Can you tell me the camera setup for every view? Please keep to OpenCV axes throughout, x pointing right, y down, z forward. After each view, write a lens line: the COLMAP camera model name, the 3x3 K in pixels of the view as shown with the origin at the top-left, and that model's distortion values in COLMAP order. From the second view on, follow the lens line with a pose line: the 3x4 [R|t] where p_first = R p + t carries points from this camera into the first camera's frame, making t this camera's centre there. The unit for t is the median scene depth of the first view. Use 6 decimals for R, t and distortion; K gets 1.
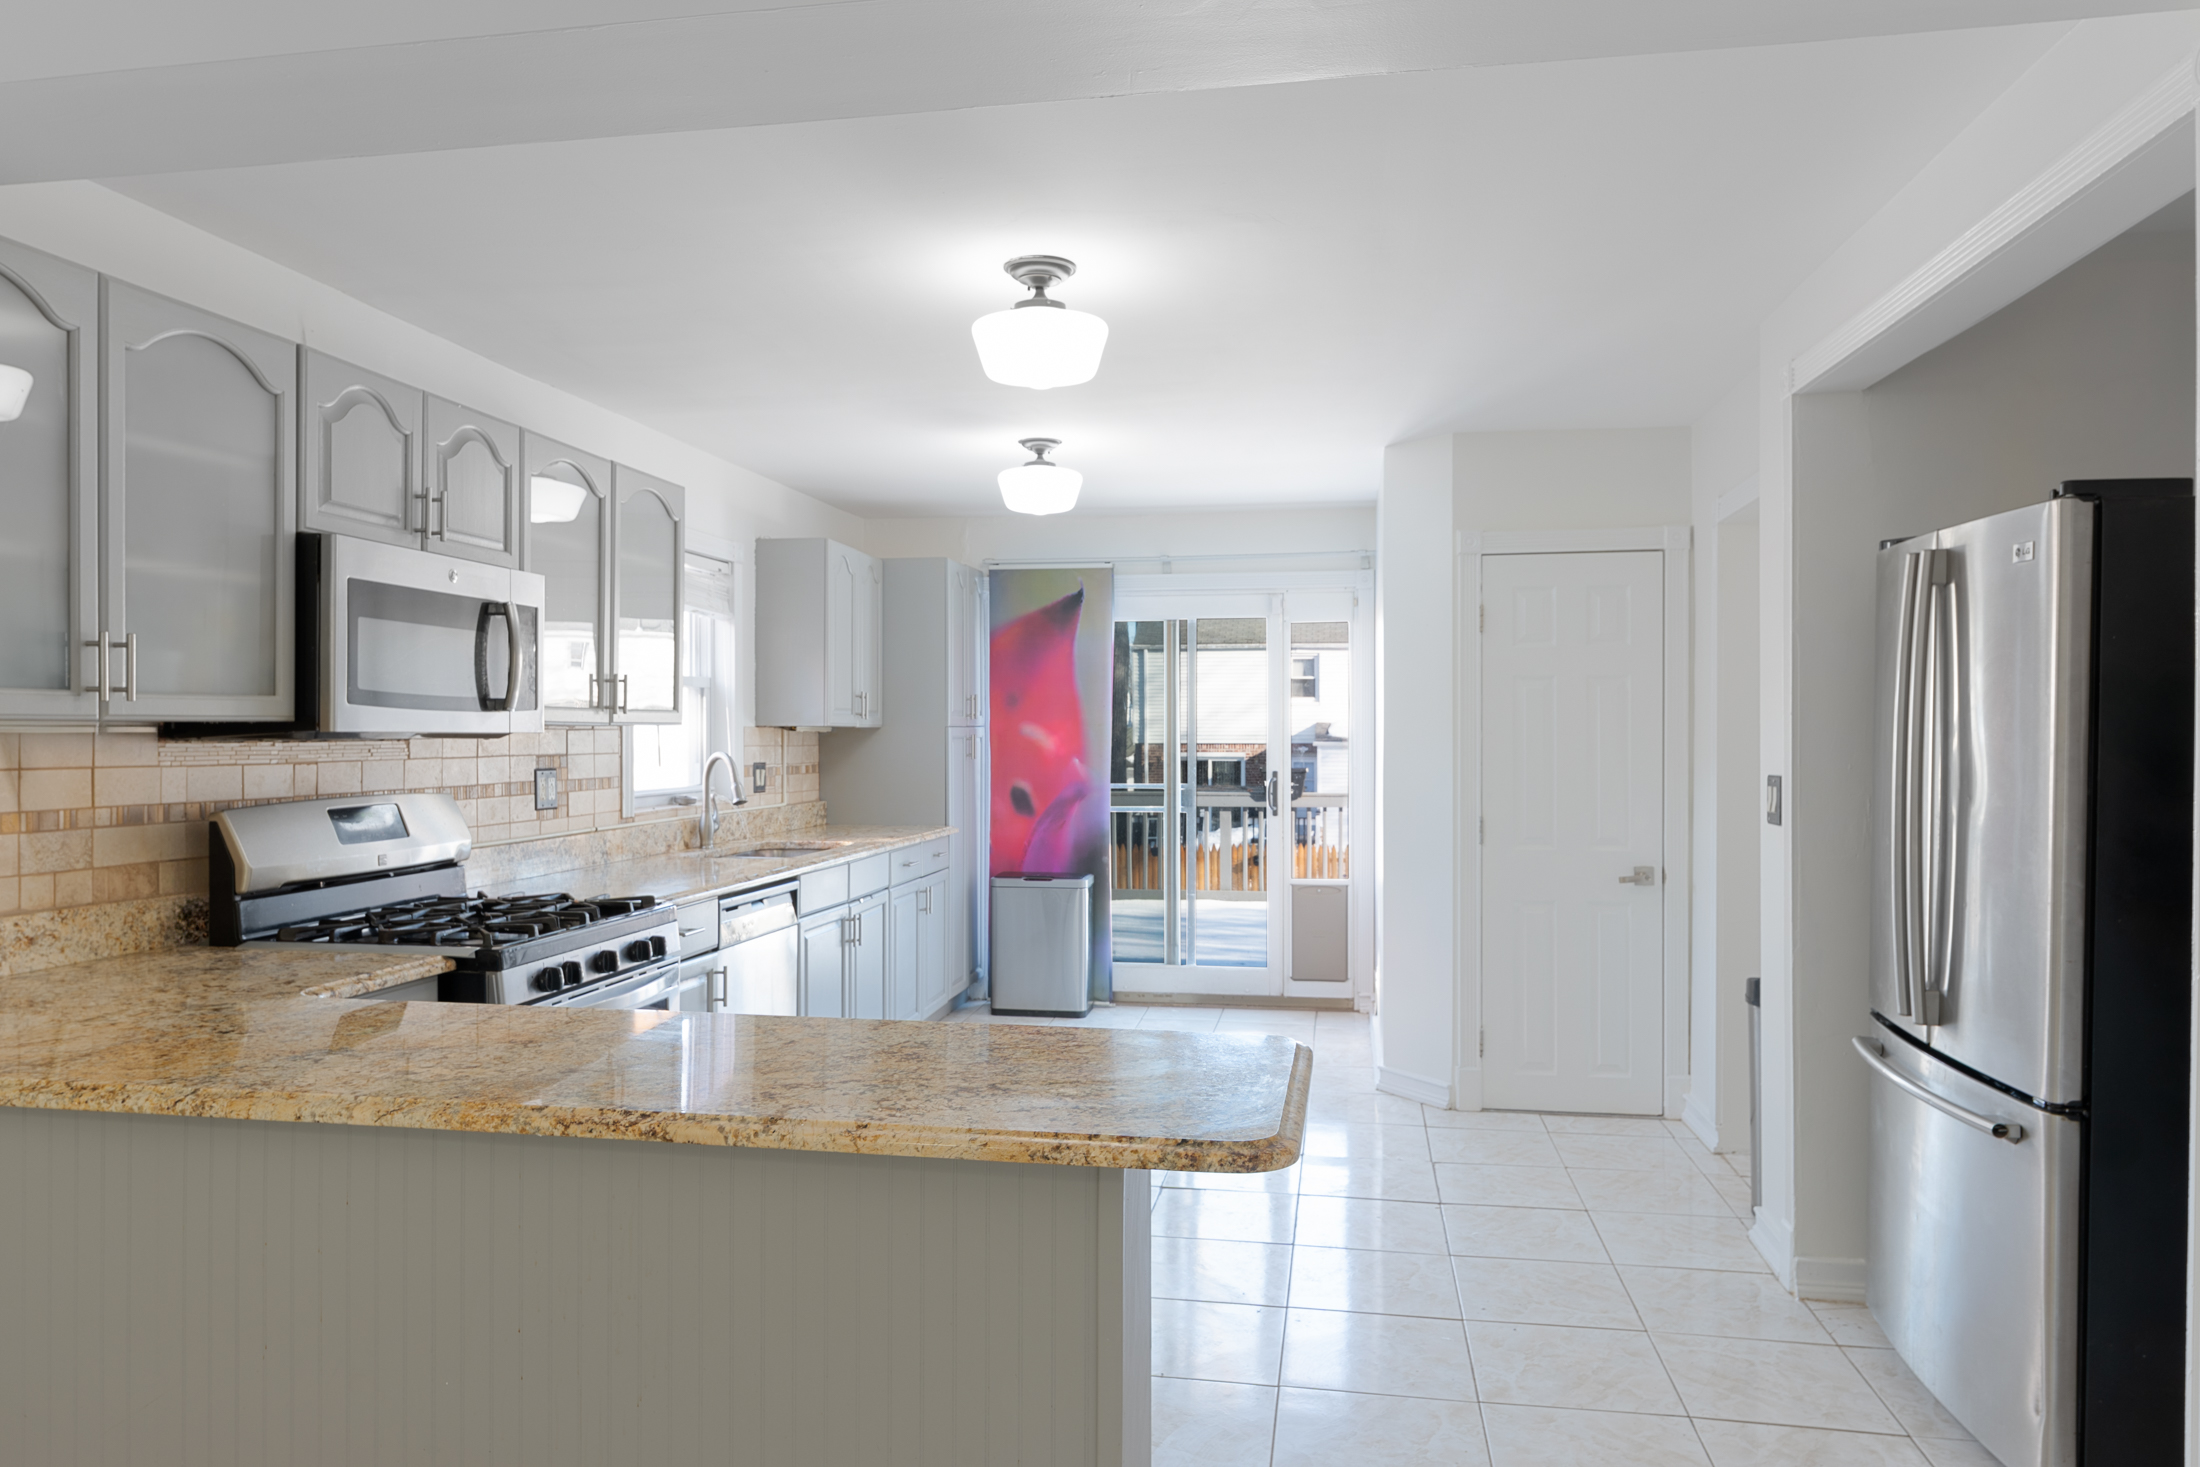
lens RADIAL K [[1437.0, 0, 1101.5], [0, 1437.0, 744.7], [0, 0, 1]] dist [0.001127, 0.000126]
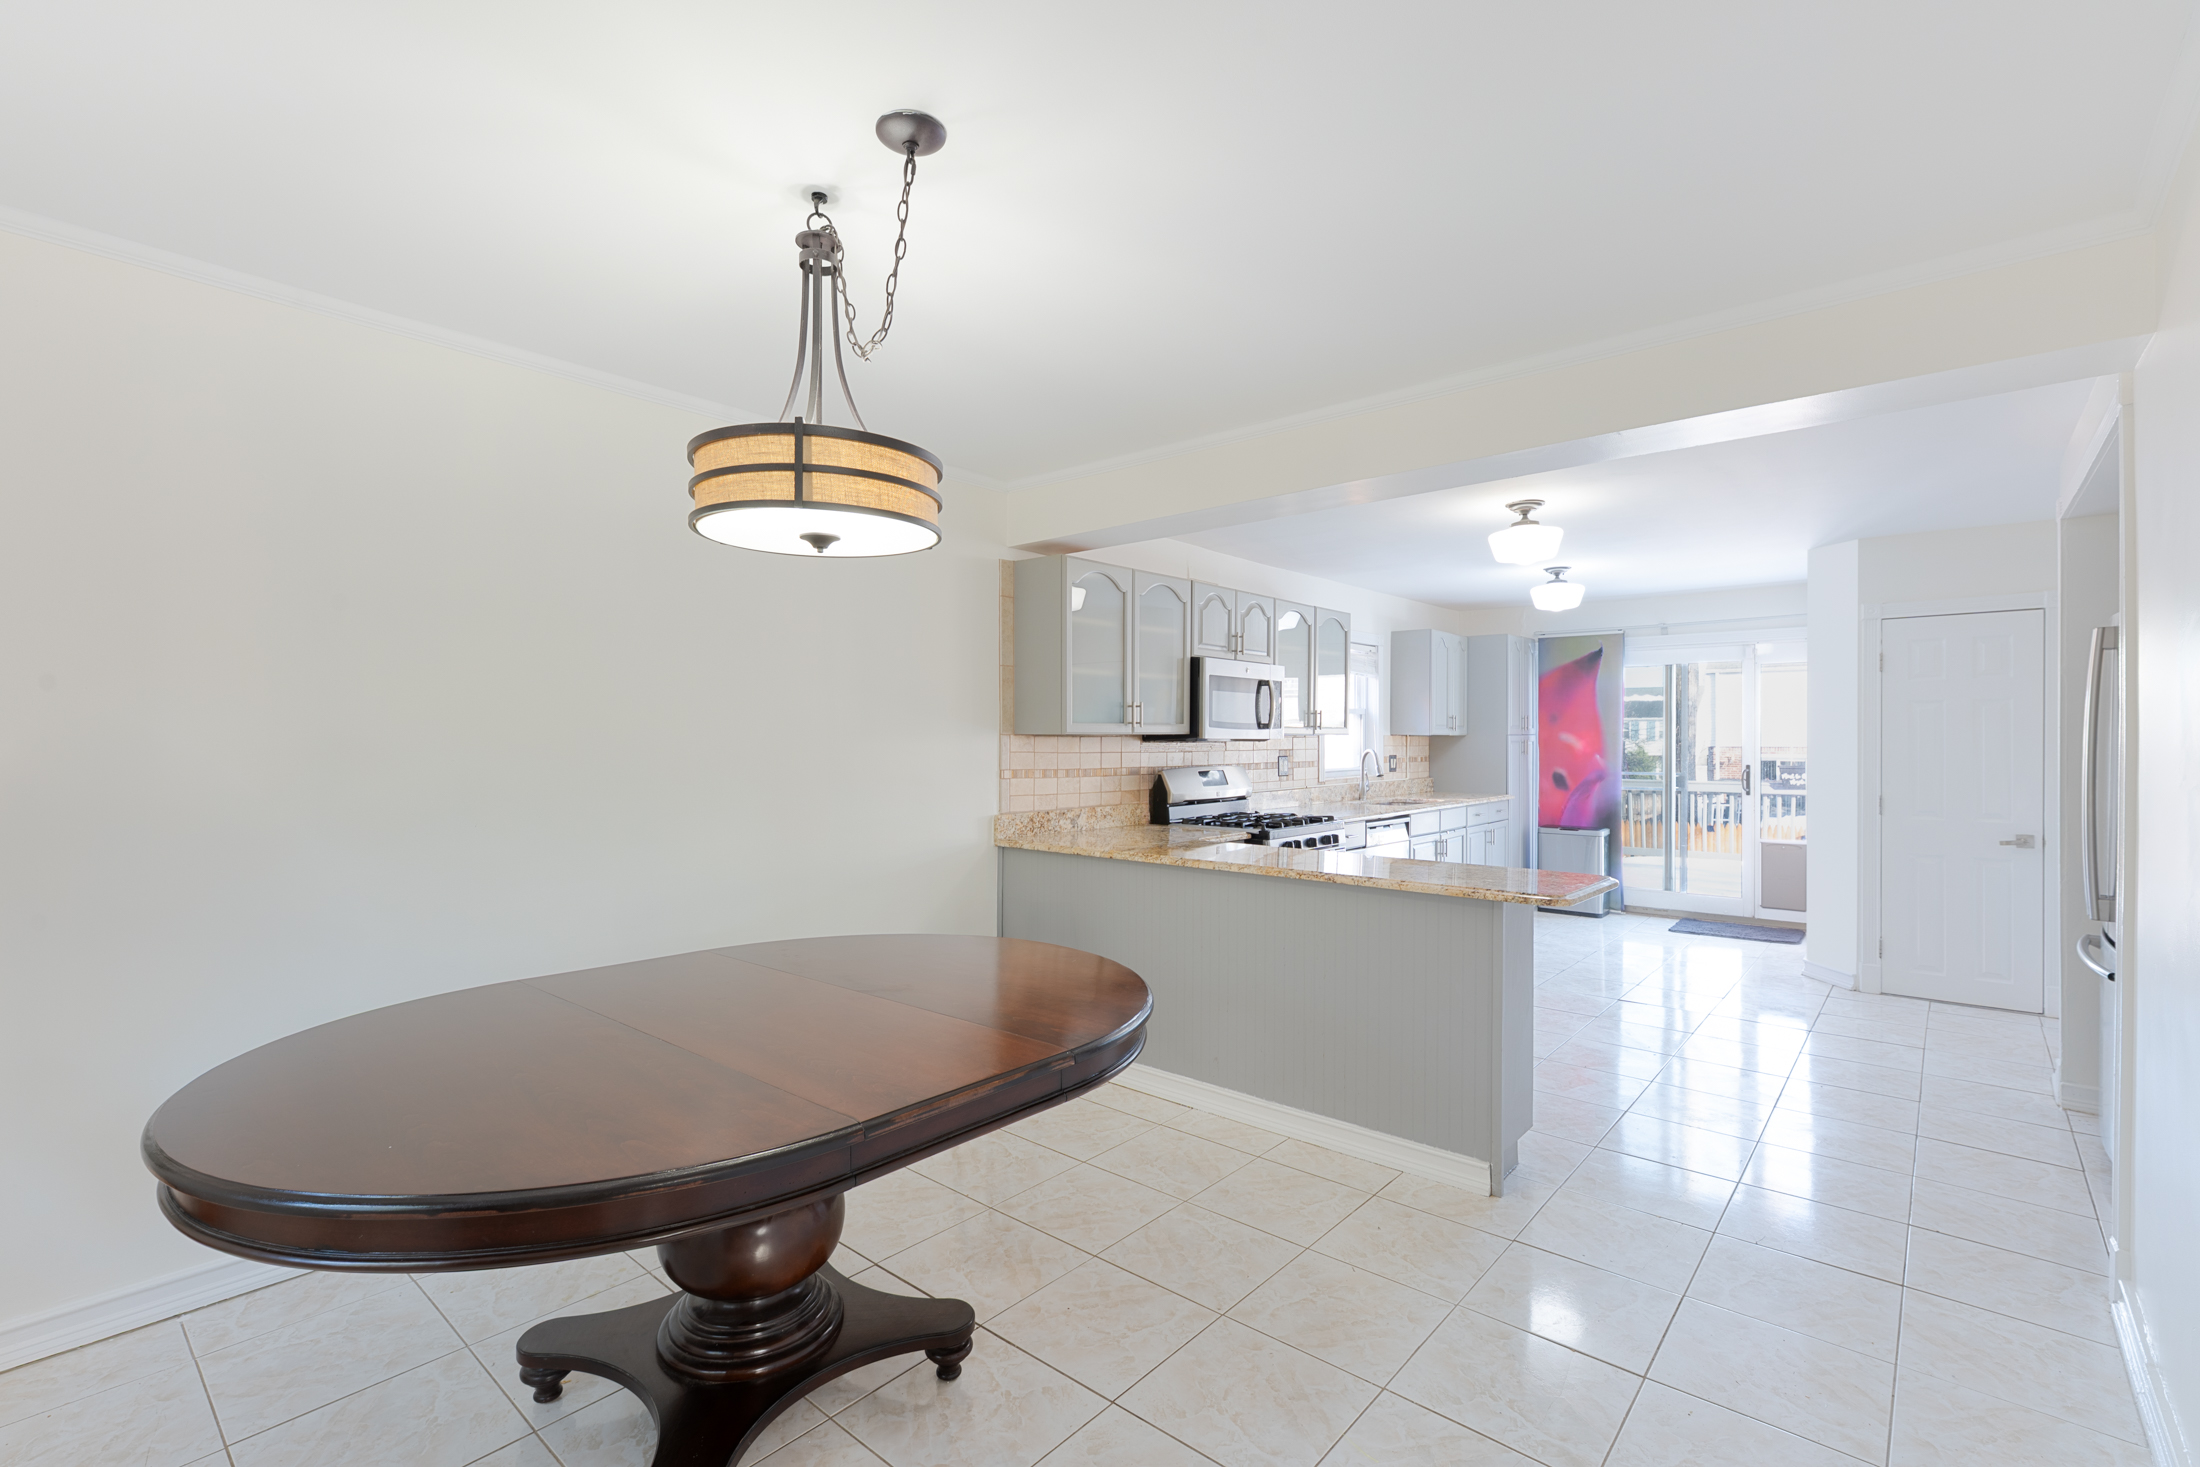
lens RADIAL K [[993.3, 0, 1101.5], [0, 993.3, 742.1], [0, 0, 1]] dist [0.000146, 0.000122]
pose [[0.859158, 0.002717, -0.511702, 0.129872], [-0.004664, 0.999986, -0.002522, 0.001435], [0.511688, 0.004553, 0.859159, -0.392036]]
